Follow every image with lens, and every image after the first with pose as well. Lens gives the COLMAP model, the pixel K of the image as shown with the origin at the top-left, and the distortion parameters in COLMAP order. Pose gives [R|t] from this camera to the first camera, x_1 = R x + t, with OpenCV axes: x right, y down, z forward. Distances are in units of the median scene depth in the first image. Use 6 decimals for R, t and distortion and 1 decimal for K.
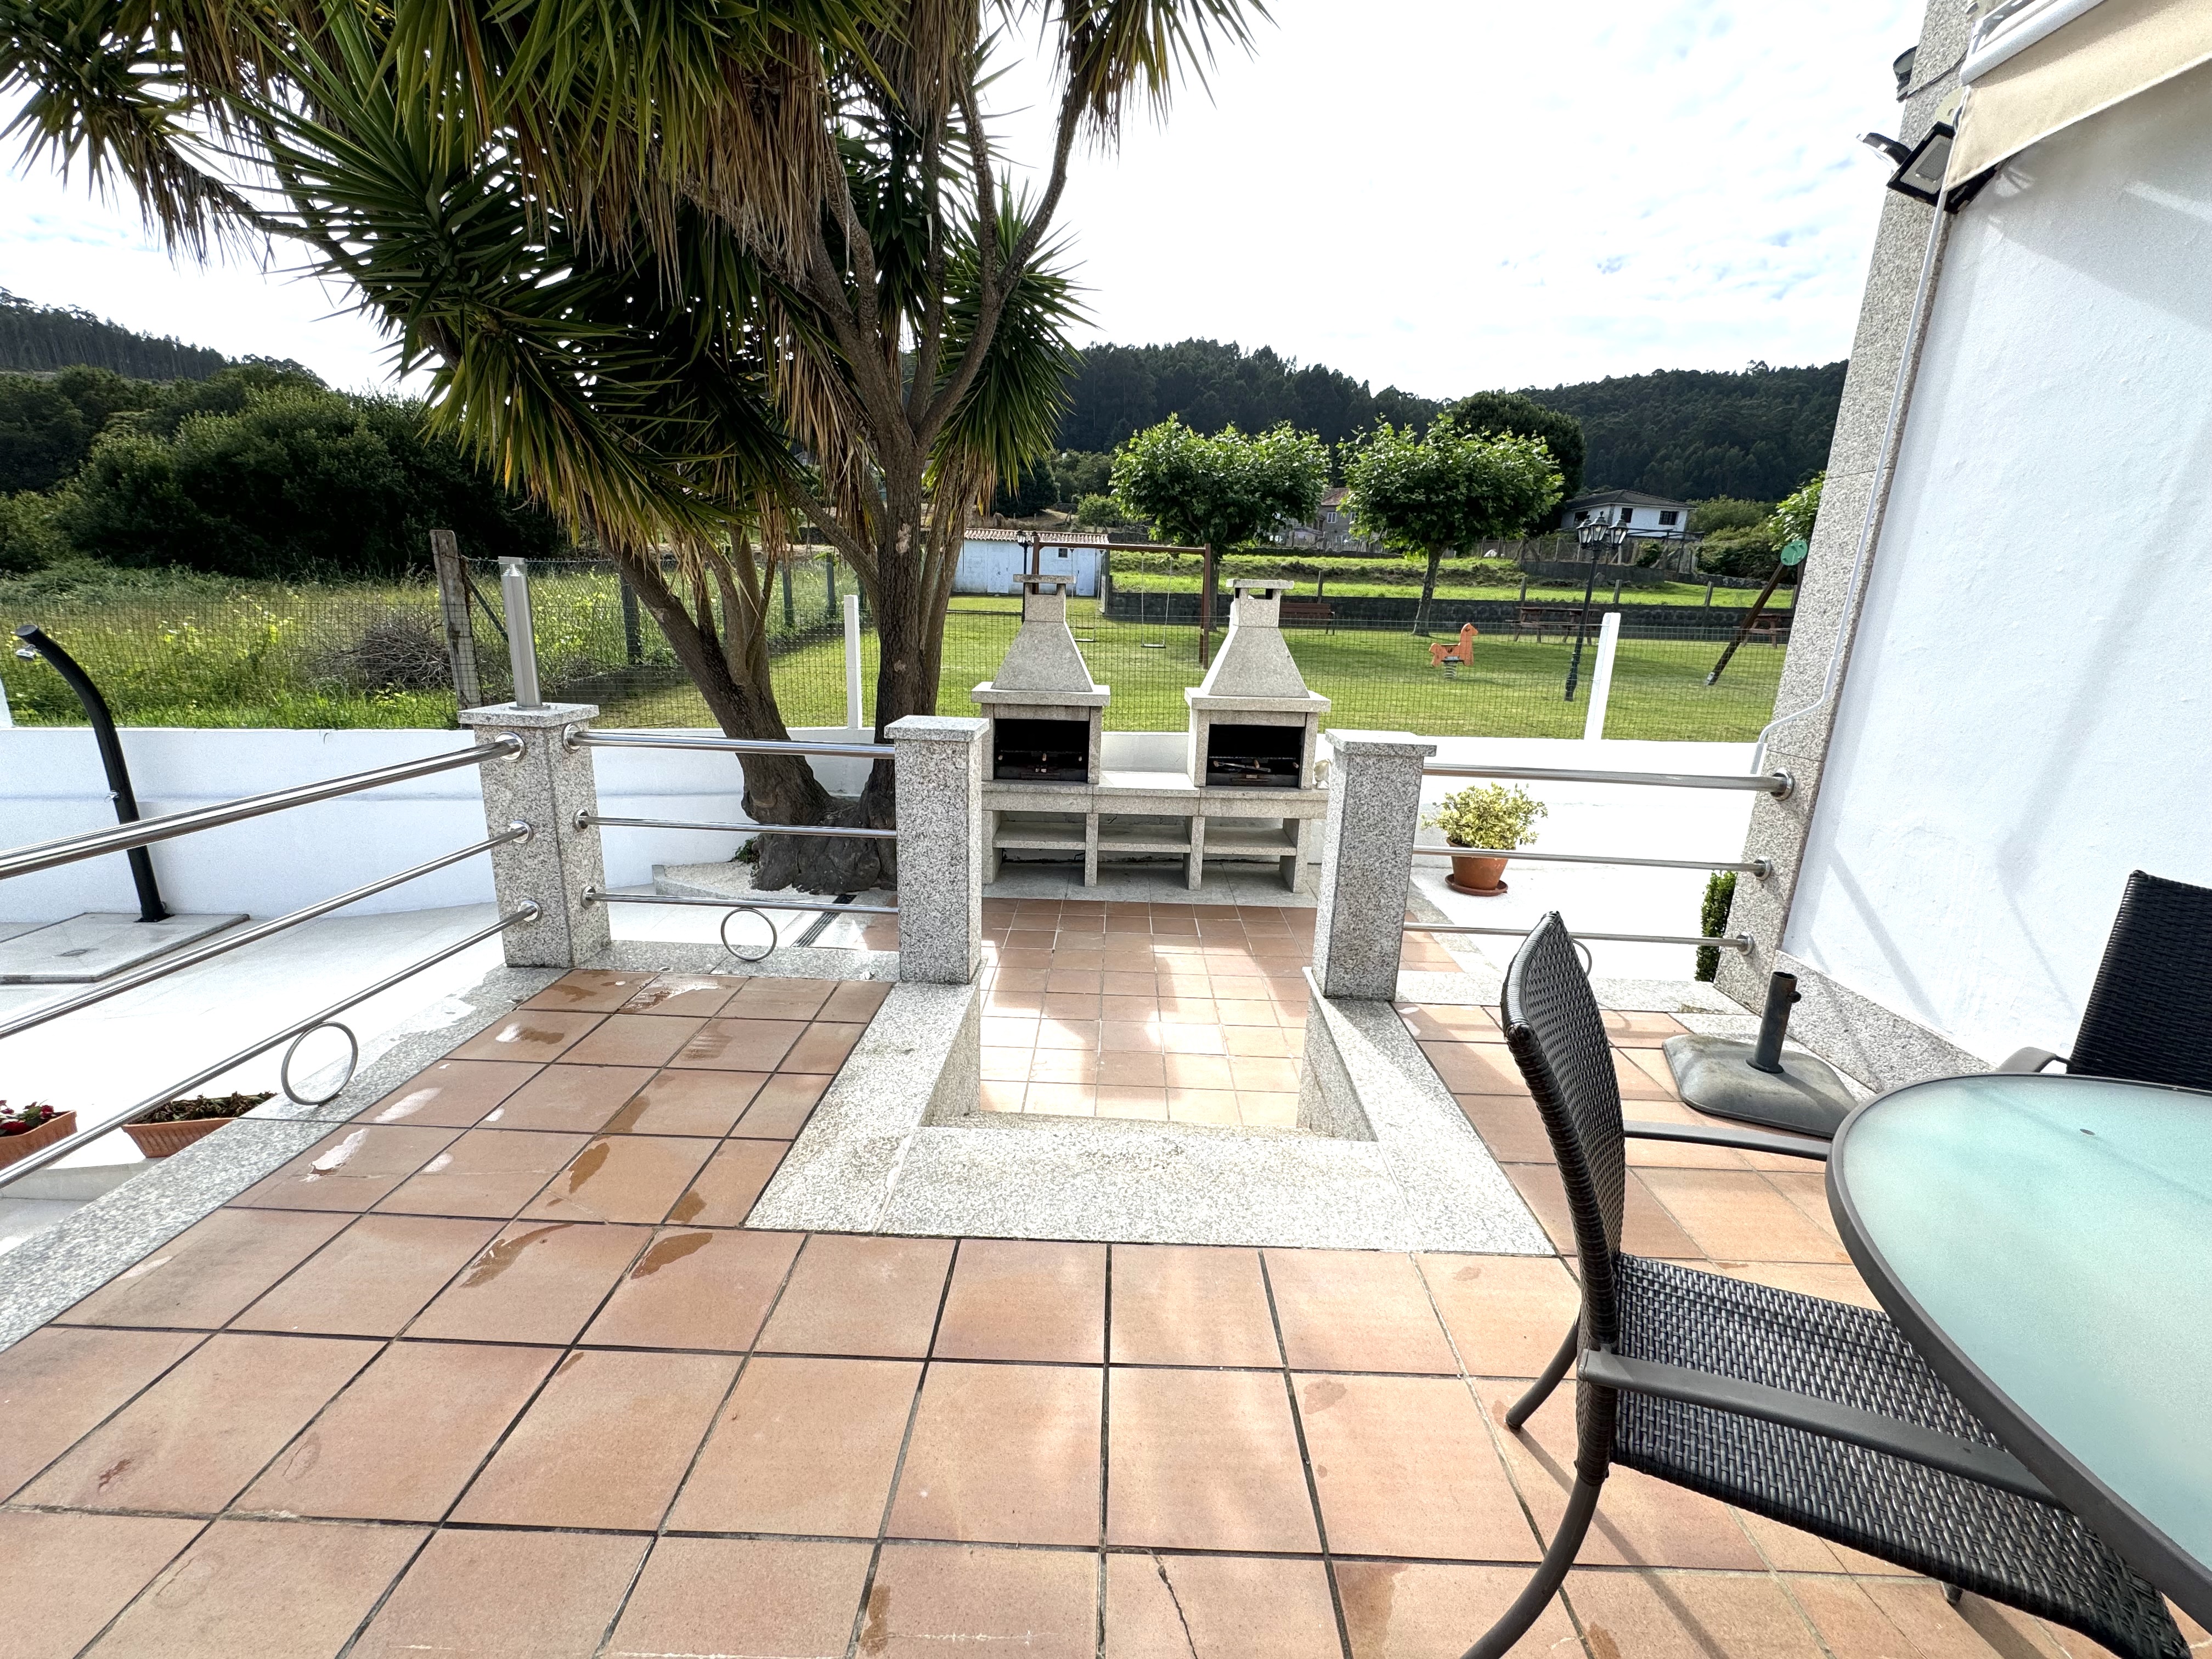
lens RADIAL K [[895.6, 0, 1119.9], [0, 895.6, 848.9], [0, 0, 1]] dist [-0.001904, 0.000479]
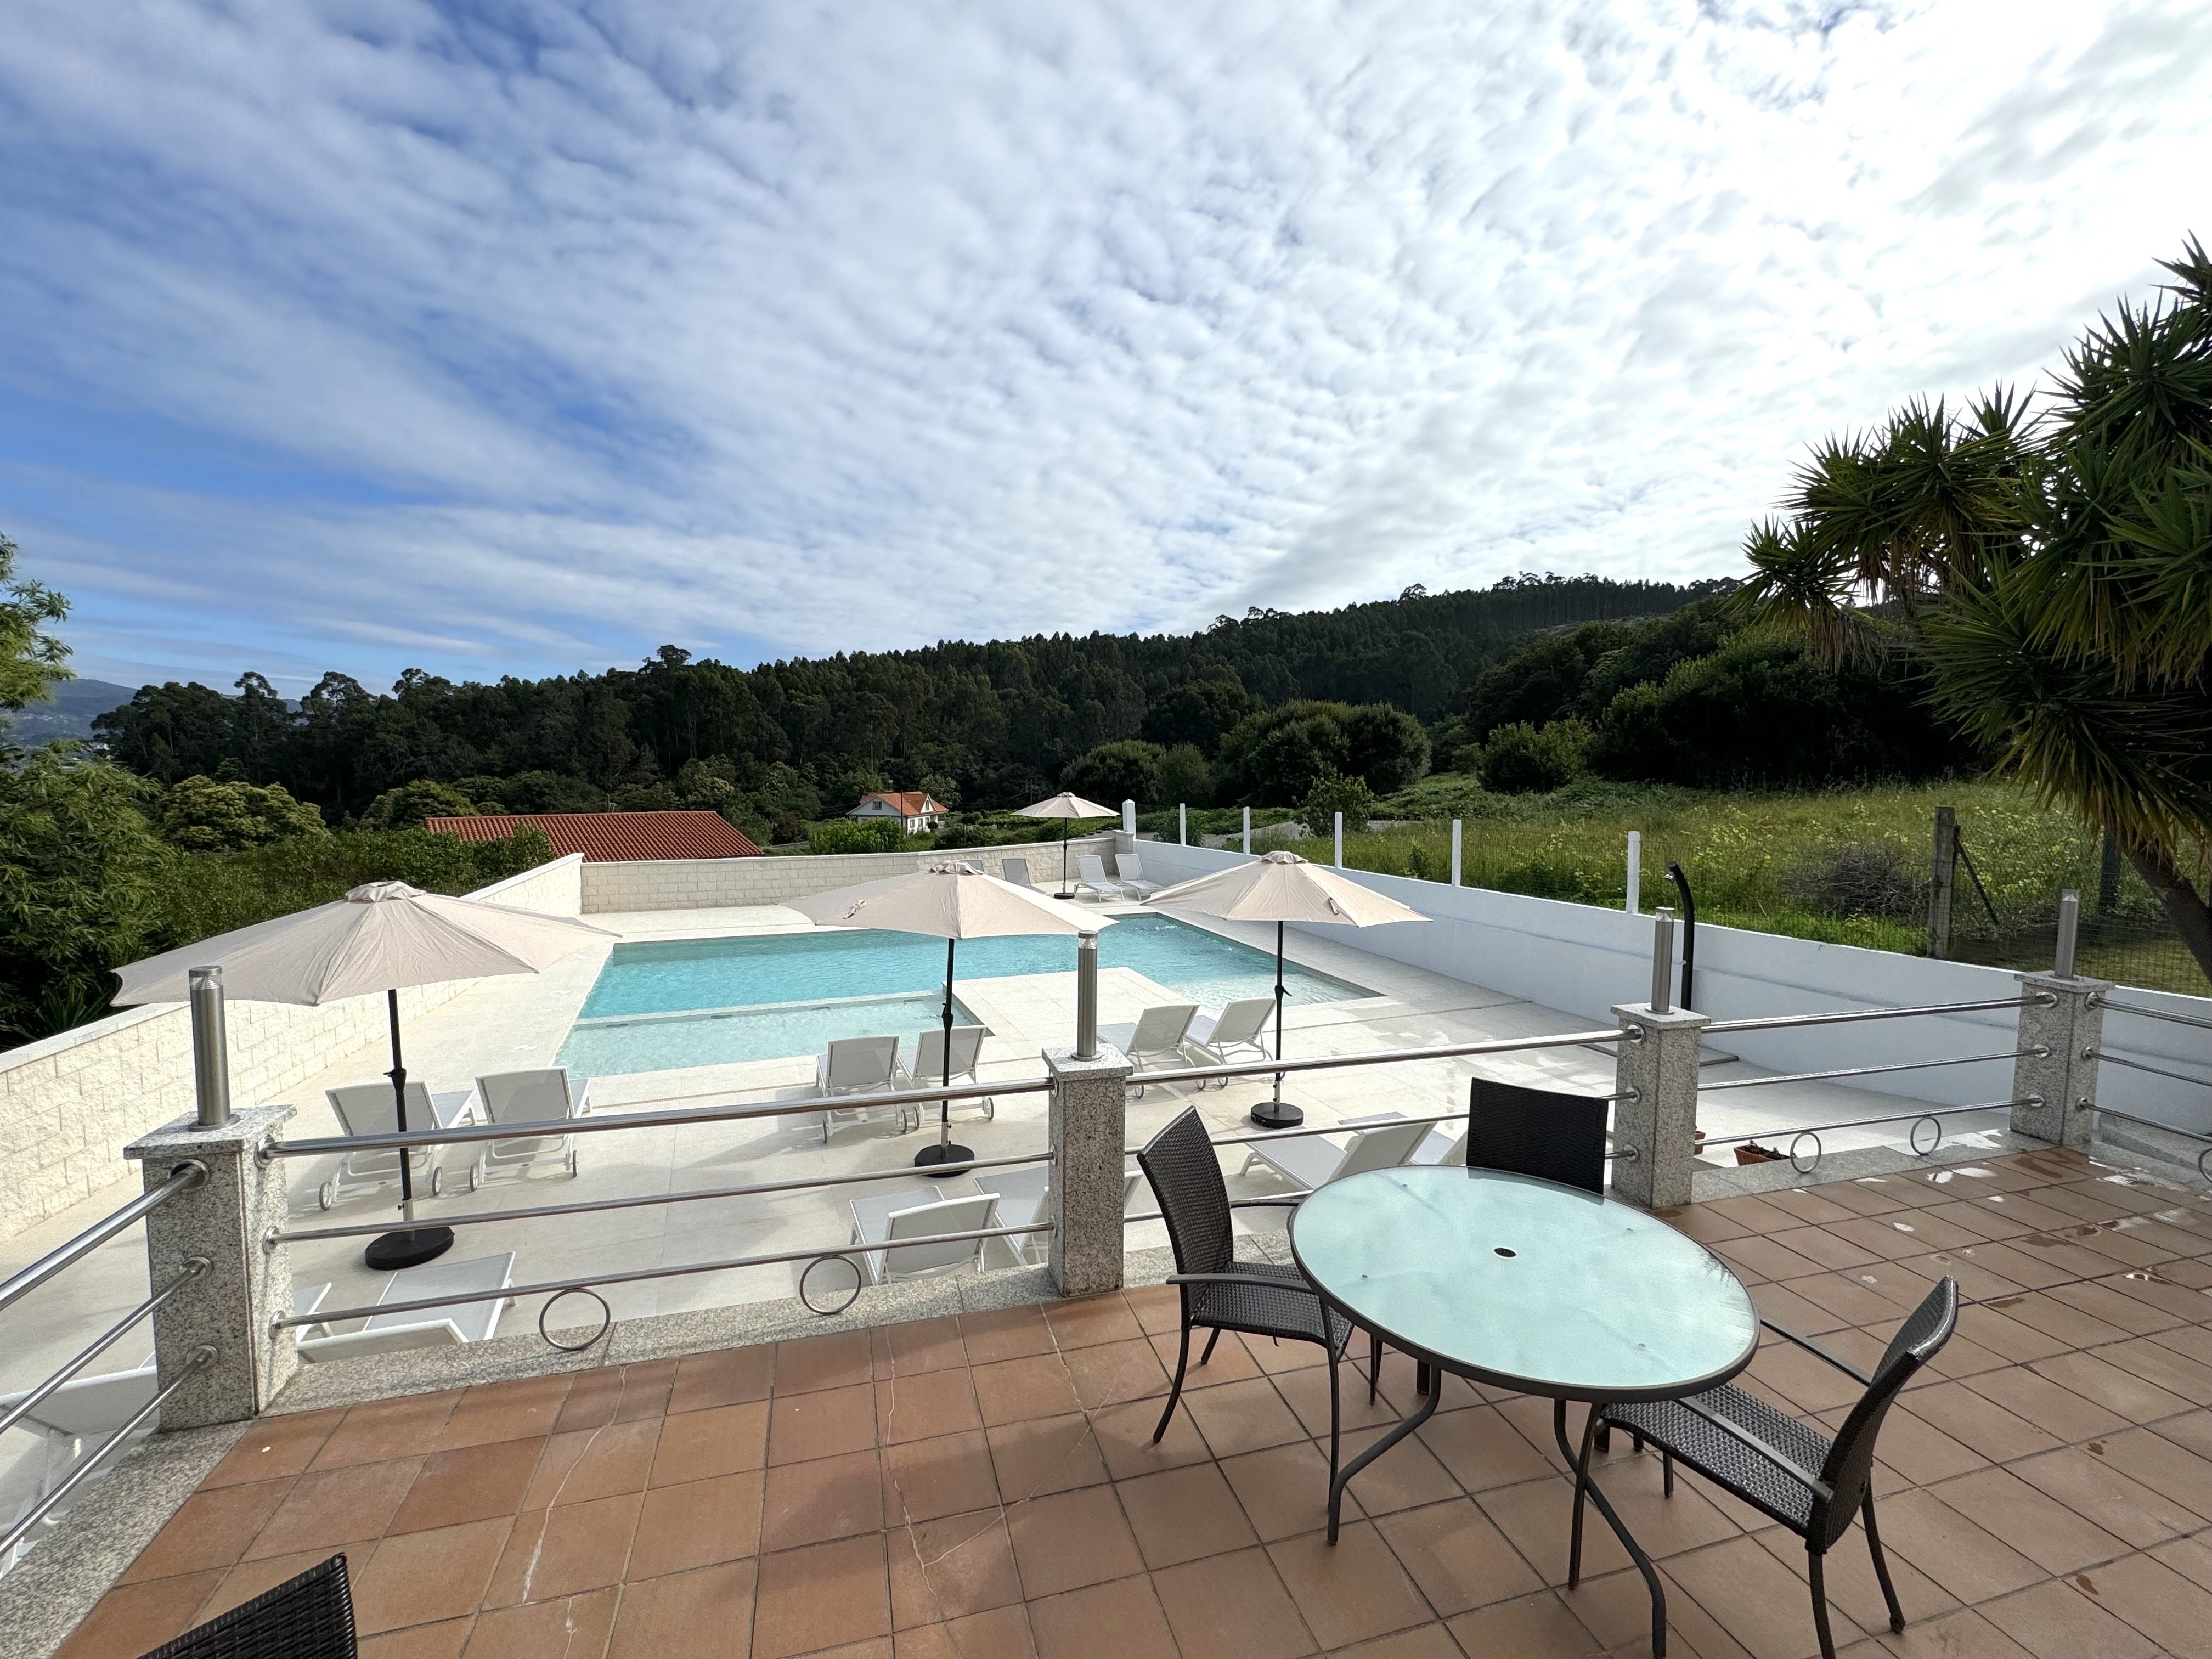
lens RADIAL K [[960.4, 0, 1102.6], [0, 960.4, 824.3], [0, 0, 1]] dist [-0.004847, 0.000712]
pose [[0.290577, 0.029496, -0.956397, 0.208423], [-0.250996, 0.966873, -0.046440, 0.039203], [0.923345, 0.253546, 0.288354, -0.507811]]
